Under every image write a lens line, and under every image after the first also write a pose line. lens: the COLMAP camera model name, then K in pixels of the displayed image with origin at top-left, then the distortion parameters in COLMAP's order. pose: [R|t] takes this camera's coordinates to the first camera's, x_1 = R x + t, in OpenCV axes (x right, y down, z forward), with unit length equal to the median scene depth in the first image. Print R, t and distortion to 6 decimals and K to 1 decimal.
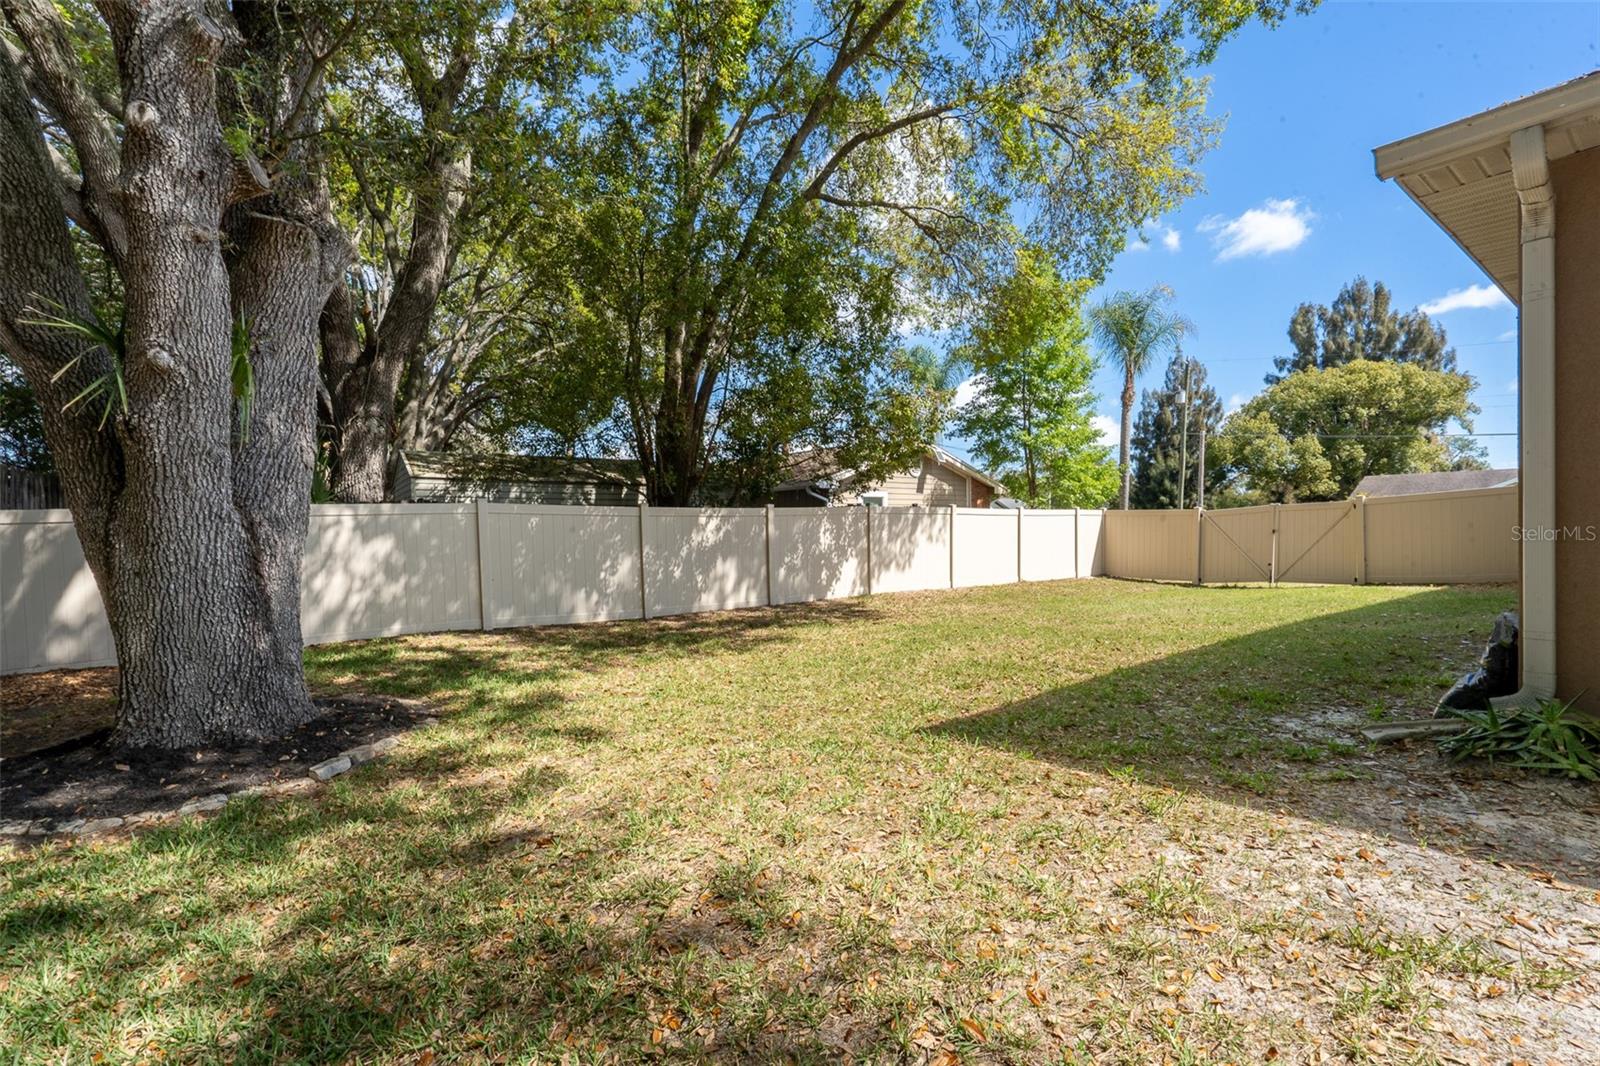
lens RADIAL K [[724.2, 0, 791.3], [0, 724.2, 528.2], [0, 0, 1]] dist [-0.006104, 0.003349]
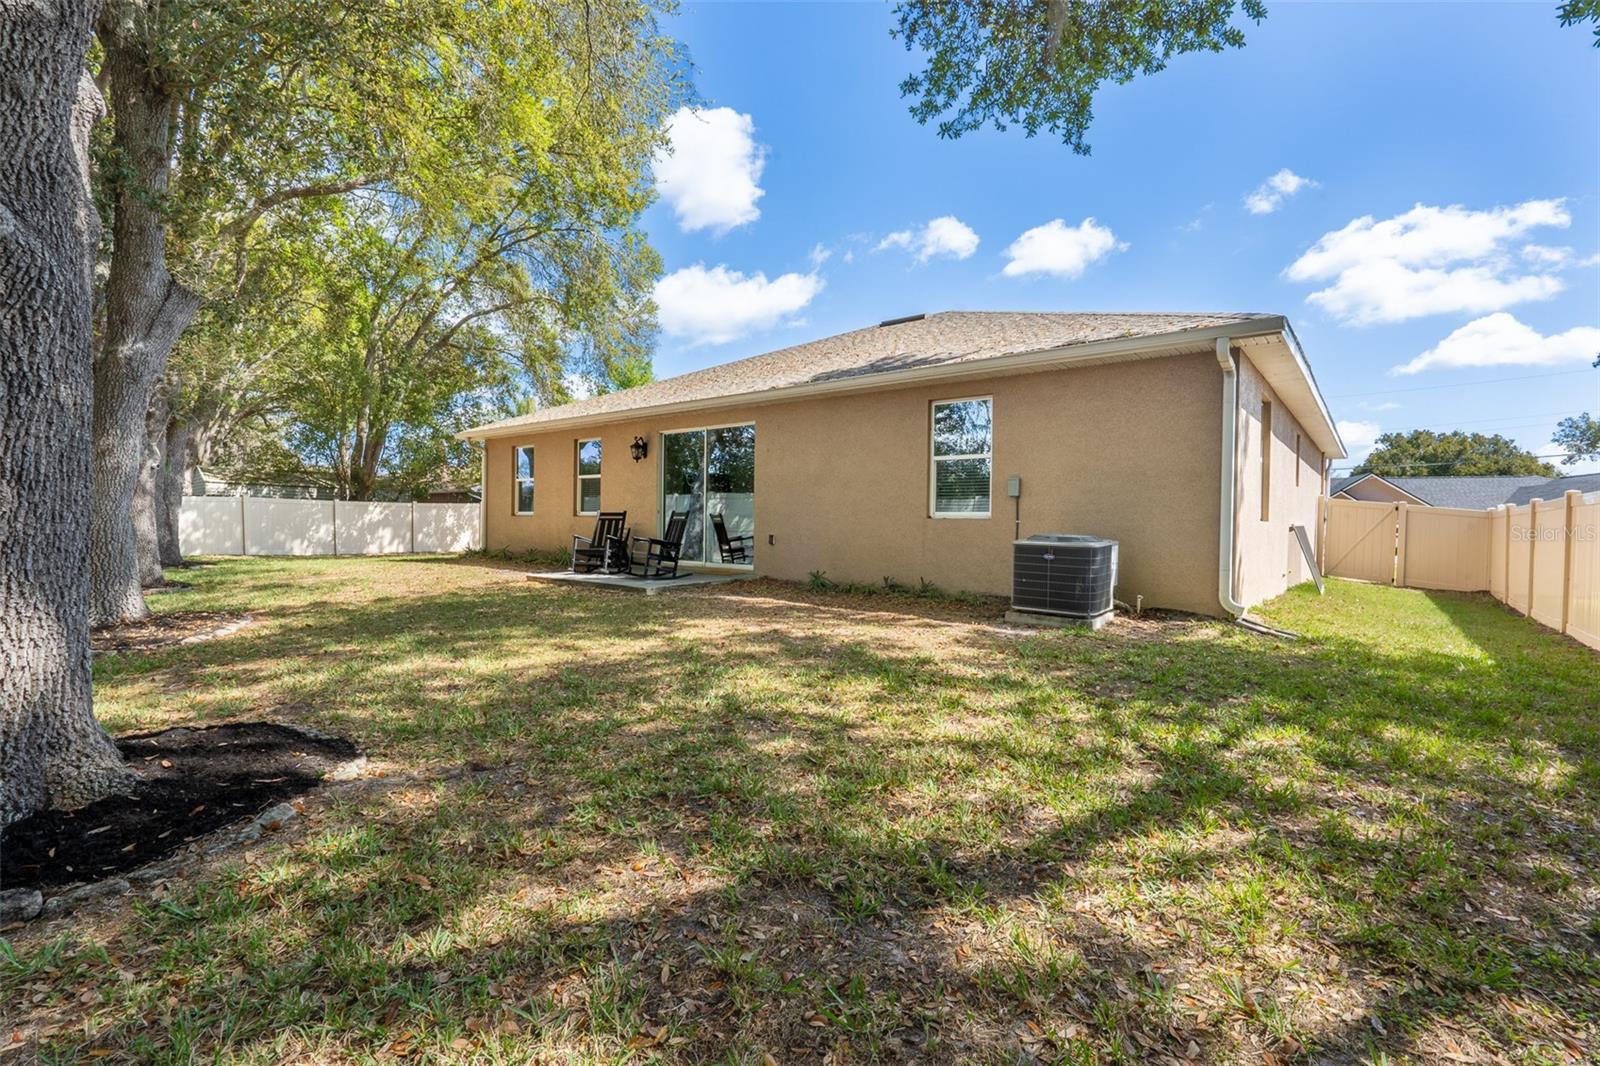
lens RADIAL K [[724.2, 0, 796.3], [0, 724.2, 534.5], [0, 0, 1]] dist [-0.006104, 0.003349]
pose [[0.974700, 0.020044, 0.222615, 0.205111], [-0.023447, 0.999645, 0.012657, 0.002787], [-0.222282, -0.017556, 0.974824, -0.429267]]
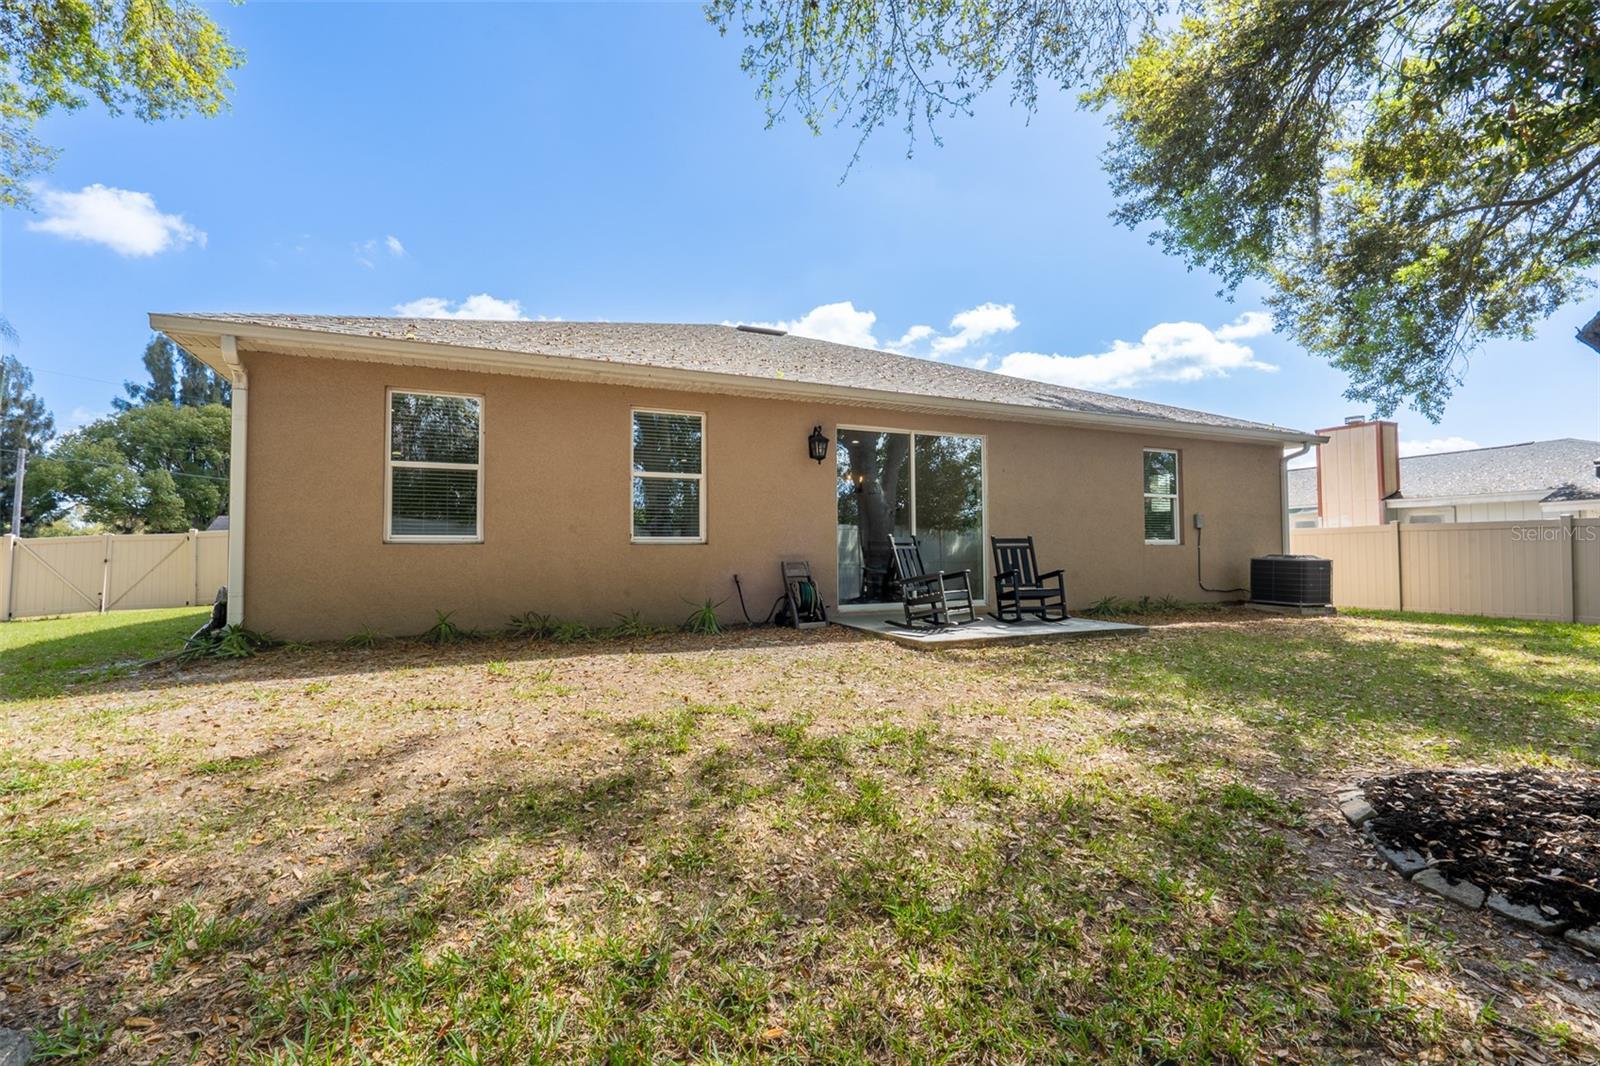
lens RADIAL K [[724.2, 0, 800.5], [0, 724.2, 533.0], [0, 0, 1]] dist [-0.006104, 0.003349]
pose [[0.227489, 0.042680, 0.972845, -0.045553], [0.005745, 0.998963, -0.045169, 0.007657], [-0.973764, 0.015864, 0.227008, -0.082952]]
